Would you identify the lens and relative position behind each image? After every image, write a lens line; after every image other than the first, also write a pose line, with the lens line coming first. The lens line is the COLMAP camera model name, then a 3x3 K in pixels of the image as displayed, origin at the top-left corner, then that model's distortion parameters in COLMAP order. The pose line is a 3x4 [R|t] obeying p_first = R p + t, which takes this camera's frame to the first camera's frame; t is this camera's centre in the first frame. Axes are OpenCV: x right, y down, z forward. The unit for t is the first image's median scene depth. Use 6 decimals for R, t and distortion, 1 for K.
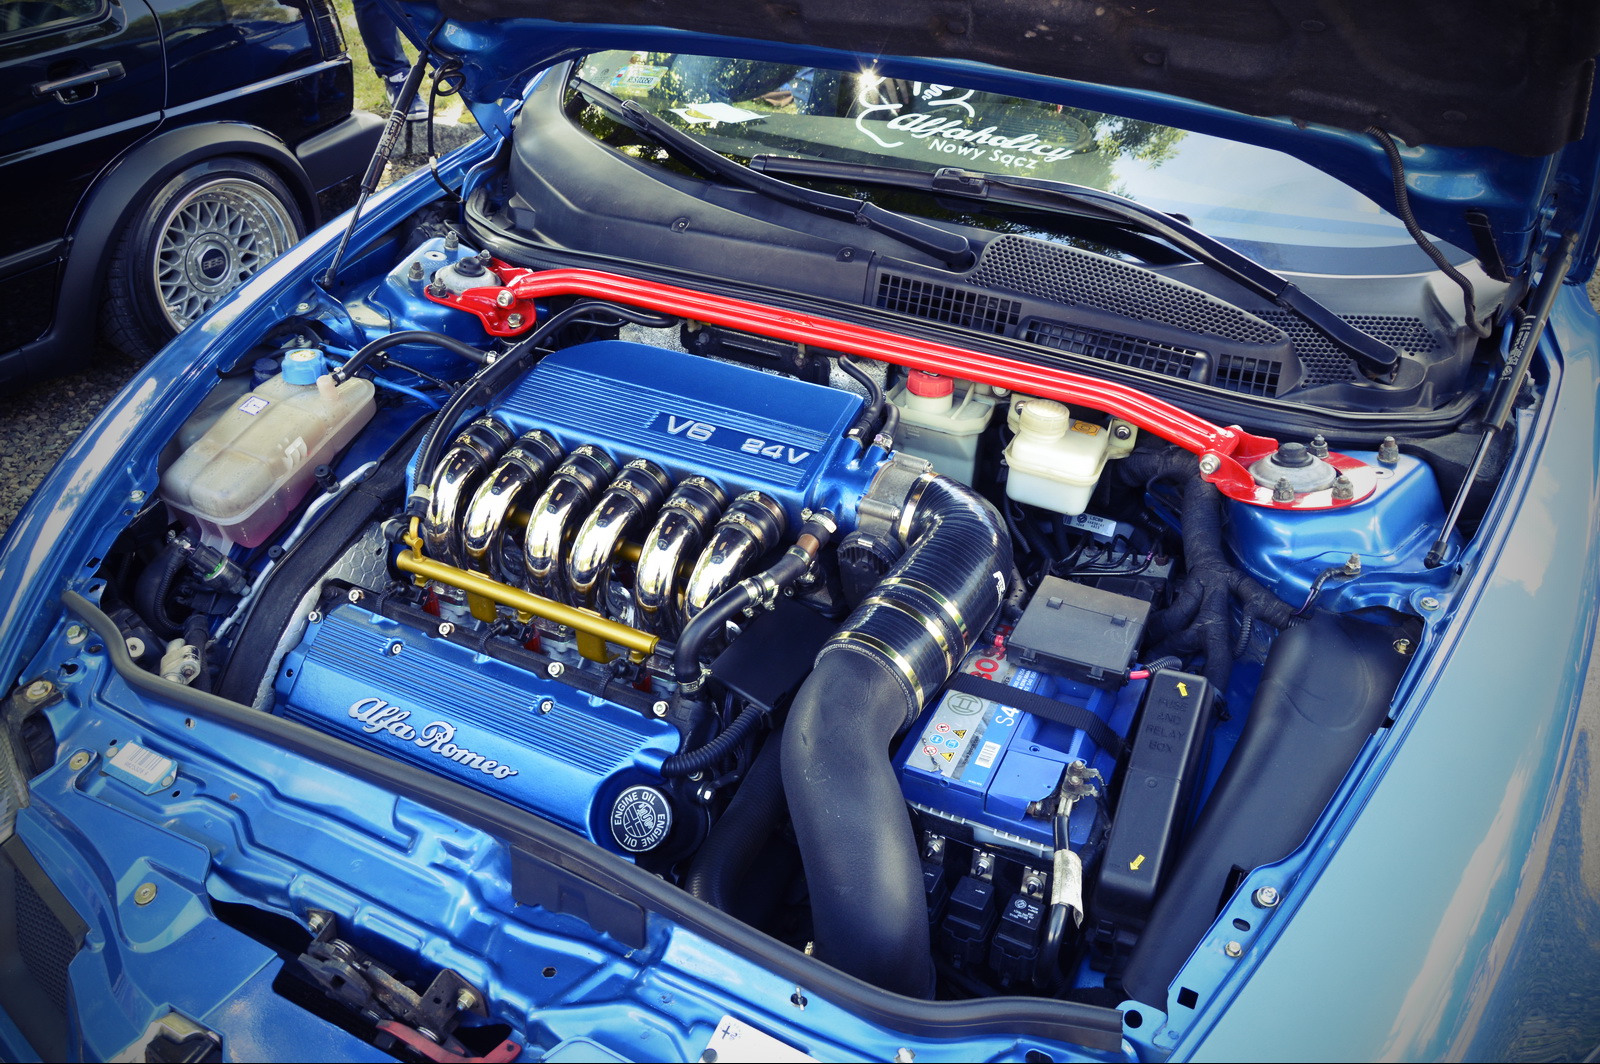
lens RADIAL K [[1271.7, 0, 800.0], [0, 1271.7, 532.0], [0, 0, 1]] dist [-0.008417, -0.002323]
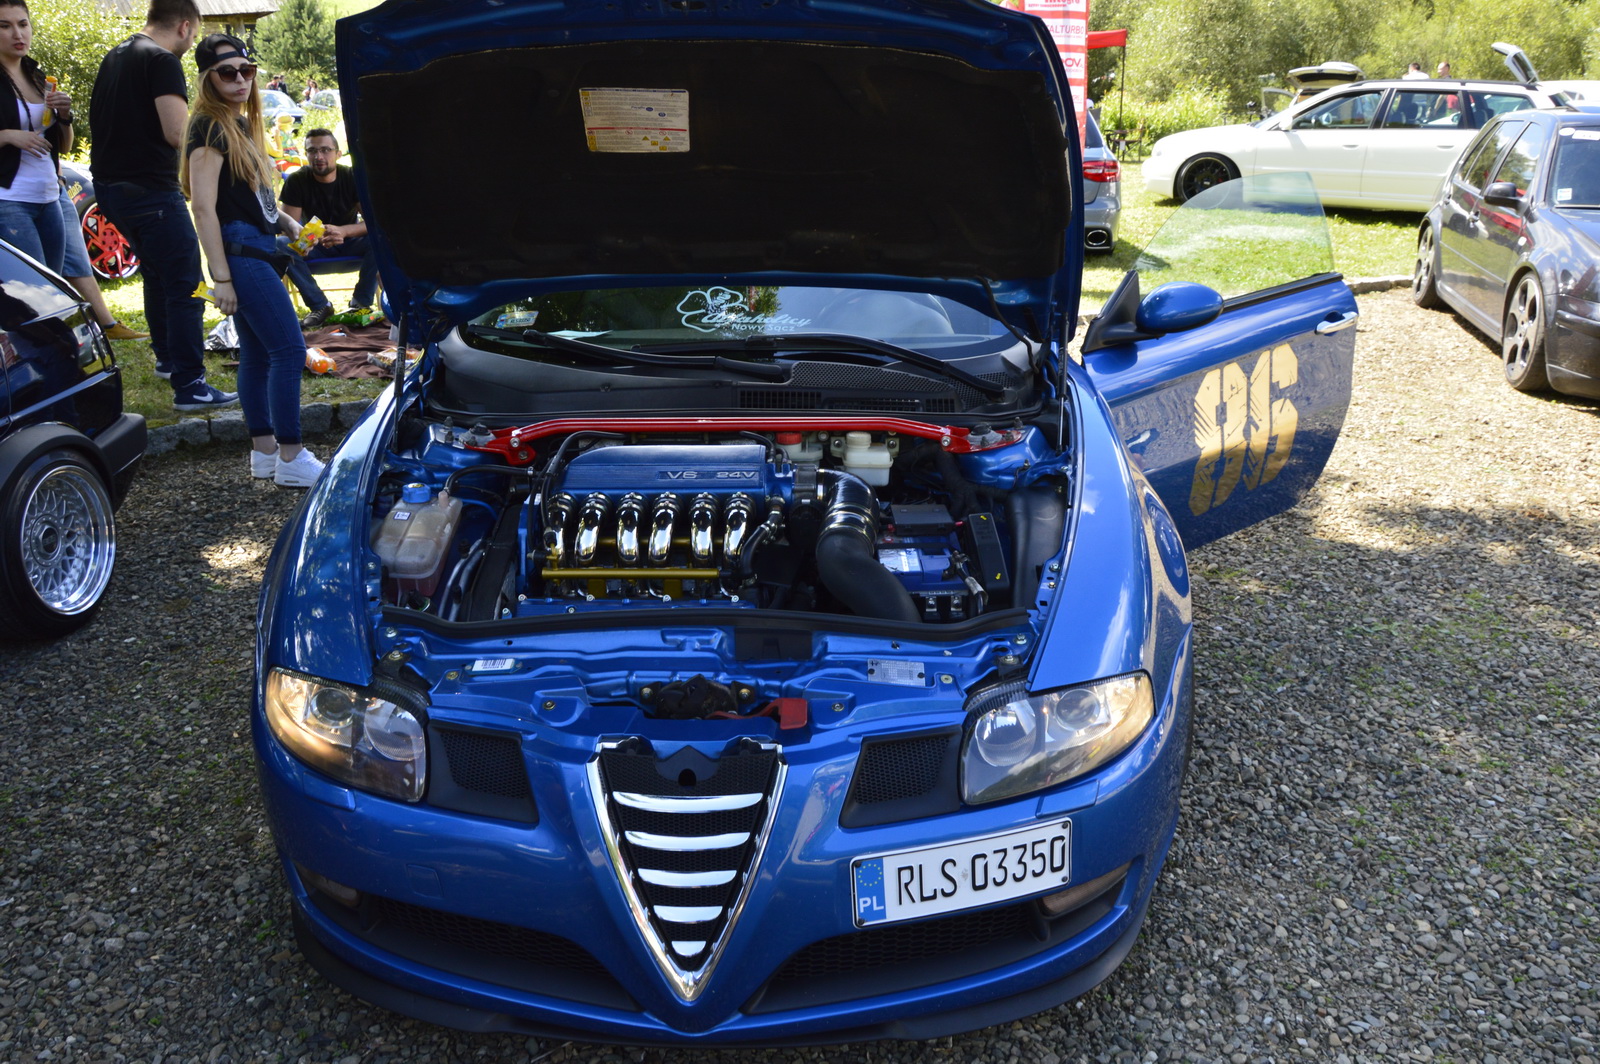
lens RADIAL K [[1271.7, 0, 800.0], [0, 1271.7, 532.0], [0, 0, 1]] dist [-0.008417, -0.002323]
pose [[0.905020, -0.171208, 0.389393, -0.676247], [0.252294, 0.953073, -0.167330, 0.351677], [-0.342472, 0.249678, 0.905745, -0.688524]]
